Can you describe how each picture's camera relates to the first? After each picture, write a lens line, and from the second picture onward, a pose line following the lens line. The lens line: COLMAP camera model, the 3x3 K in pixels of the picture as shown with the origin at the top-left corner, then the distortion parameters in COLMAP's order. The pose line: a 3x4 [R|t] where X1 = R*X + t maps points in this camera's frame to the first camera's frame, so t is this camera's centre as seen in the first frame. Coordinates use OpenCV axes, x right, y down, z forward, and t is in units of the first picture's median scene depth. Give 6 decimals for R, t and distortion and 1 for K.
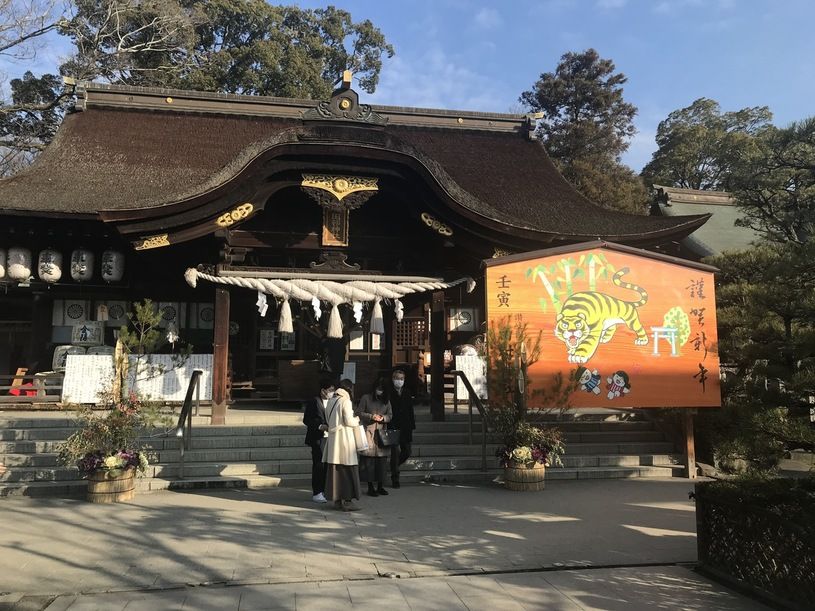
lens RADIAL K [[667.8, 0, 408.8], [0, 667.8, 305.9], [0, 0, 1]] dist [0.064723, -0.032745]
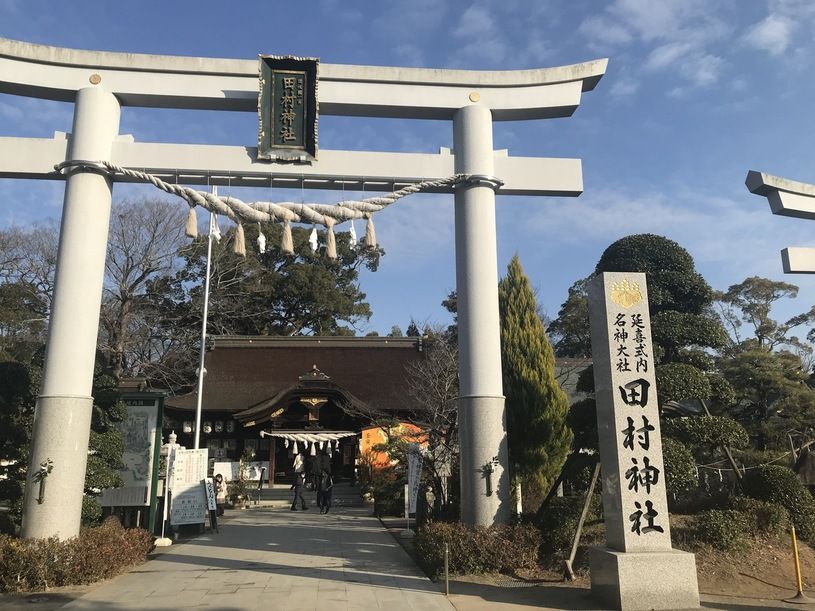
lens RADIAL K [[667.8, 0, 405.8], [0, 667.8, 306.0], [0, 0, 1]] dist [0.064723, -0.032745]
pose [[0.996814, -0.028127, -0.074635, 0.489337], [0.018336, 0.991505, -0.128772, -0.197713], [0.077623, 0.126993, 0.988862, -1.755411]]
